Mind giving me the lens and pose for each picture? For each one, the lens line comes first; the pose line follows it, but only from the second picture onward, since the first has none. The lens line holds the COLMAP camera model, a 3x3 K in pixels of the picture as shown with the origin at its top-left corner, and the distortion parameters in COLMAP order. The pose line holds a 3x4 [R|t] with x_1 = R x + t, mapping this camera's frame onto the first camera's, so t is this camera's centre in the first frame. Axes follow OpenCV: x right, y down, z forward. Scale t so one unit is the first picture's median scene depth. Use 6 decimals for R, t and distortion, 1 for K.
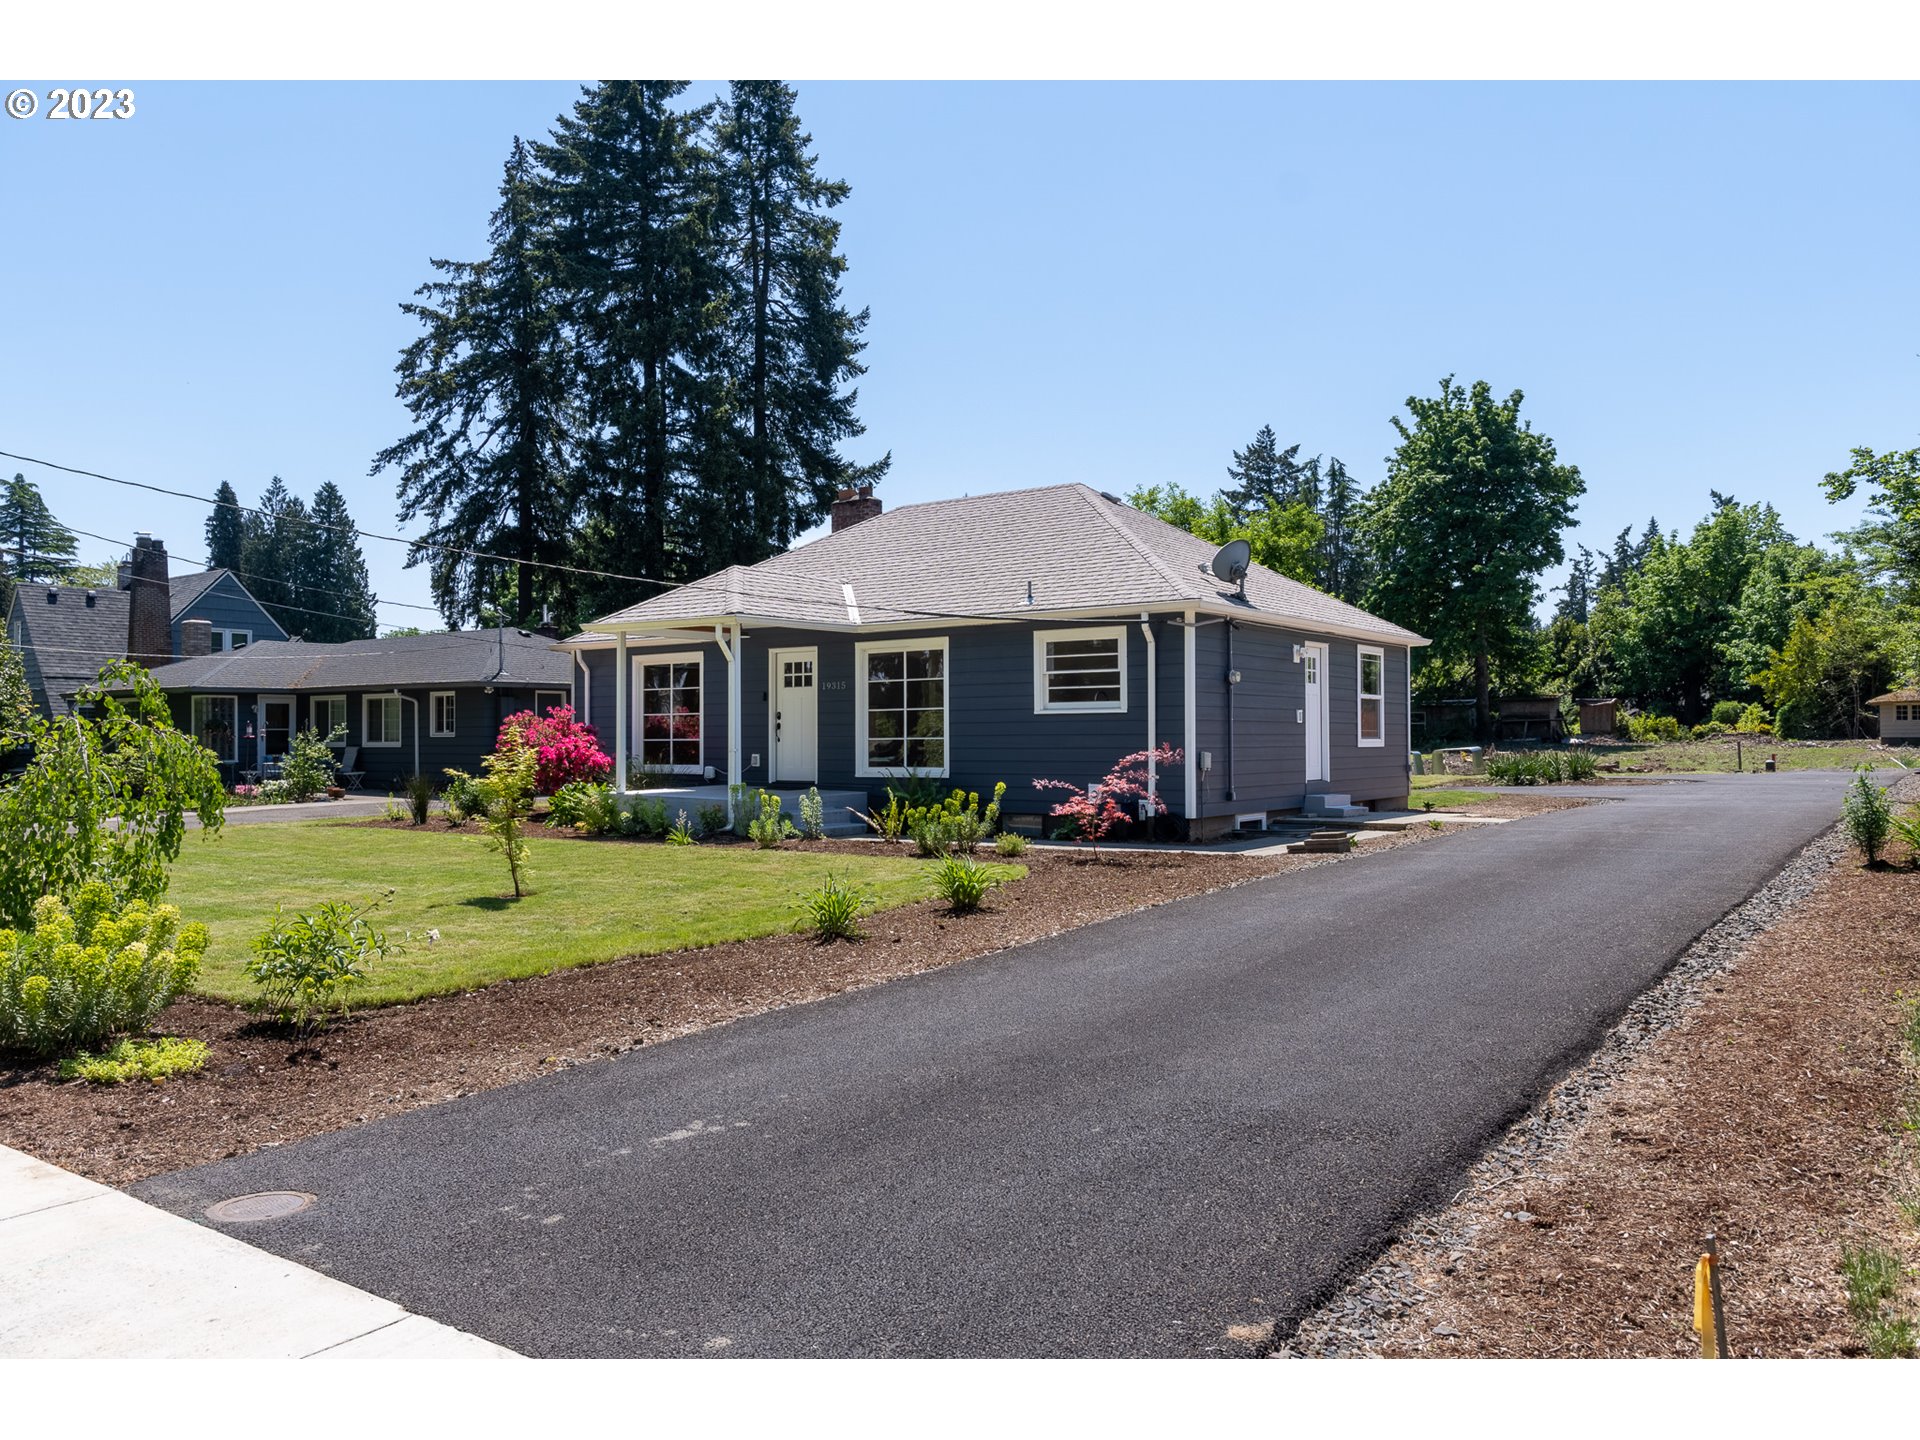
lens RADIAL K [[1431.0, 0, 956.8], [0, 1431.0, 723.3], [0, 0, 1]] dist [-0.007985, -0.000253]
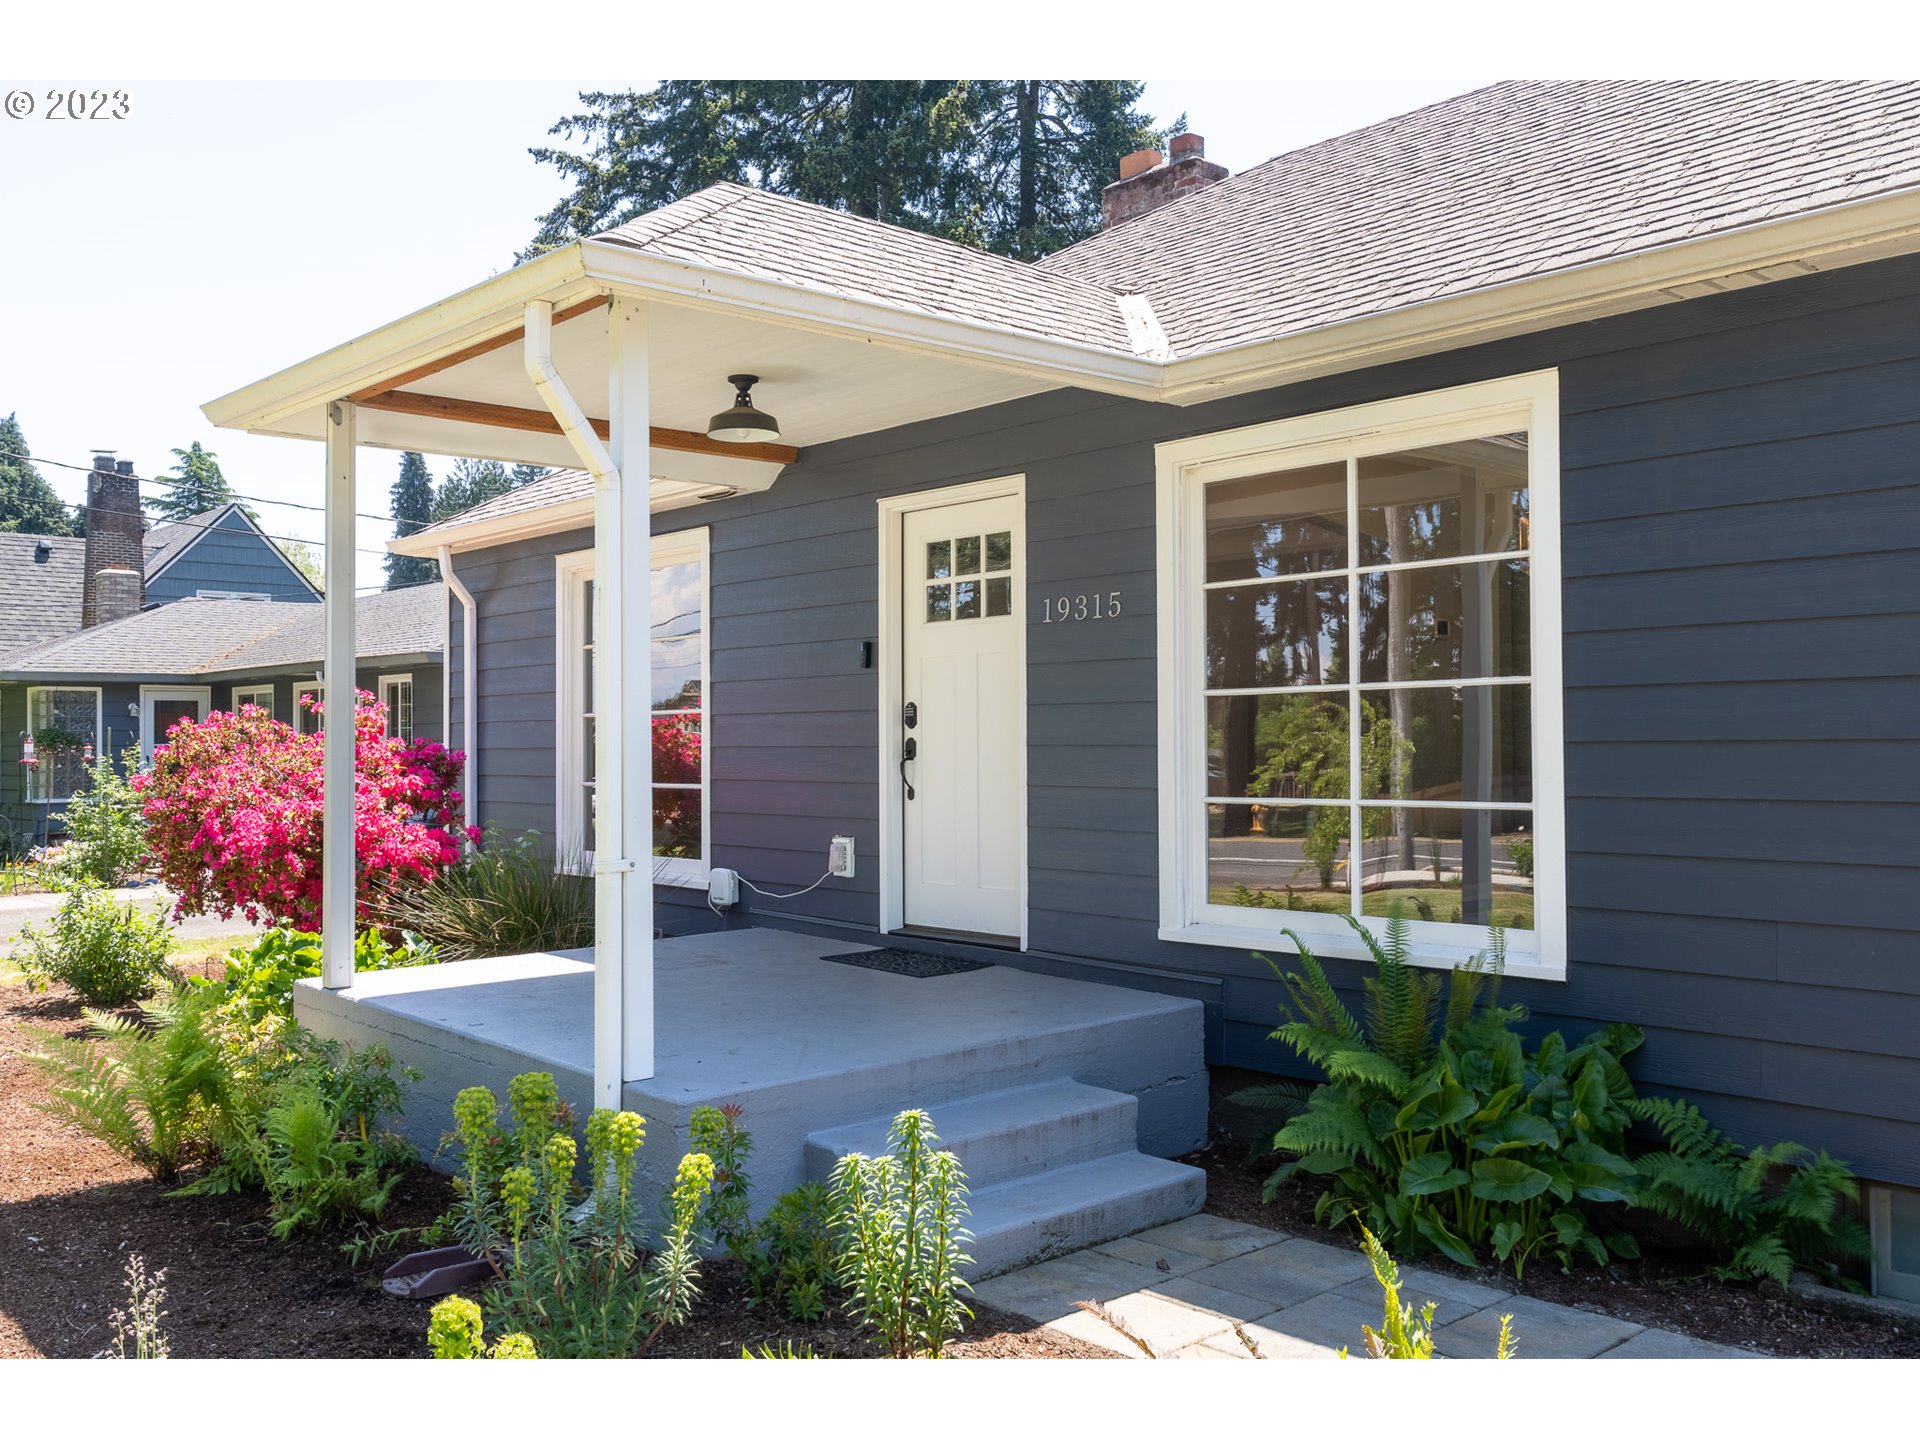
lens RADIAL K [[1620.2, 0, 953.0], [0, 1620.2, 722.9], [0, 0, 1]] dist [-0.016527, -0.001929]
pose [[0.979162, -0.004827, -0.203023, -0.022428], [0.004605, 0.999988, -0.001565, -0.001531], [0.203028, 0.000597, 0.979173, 0.332789]]
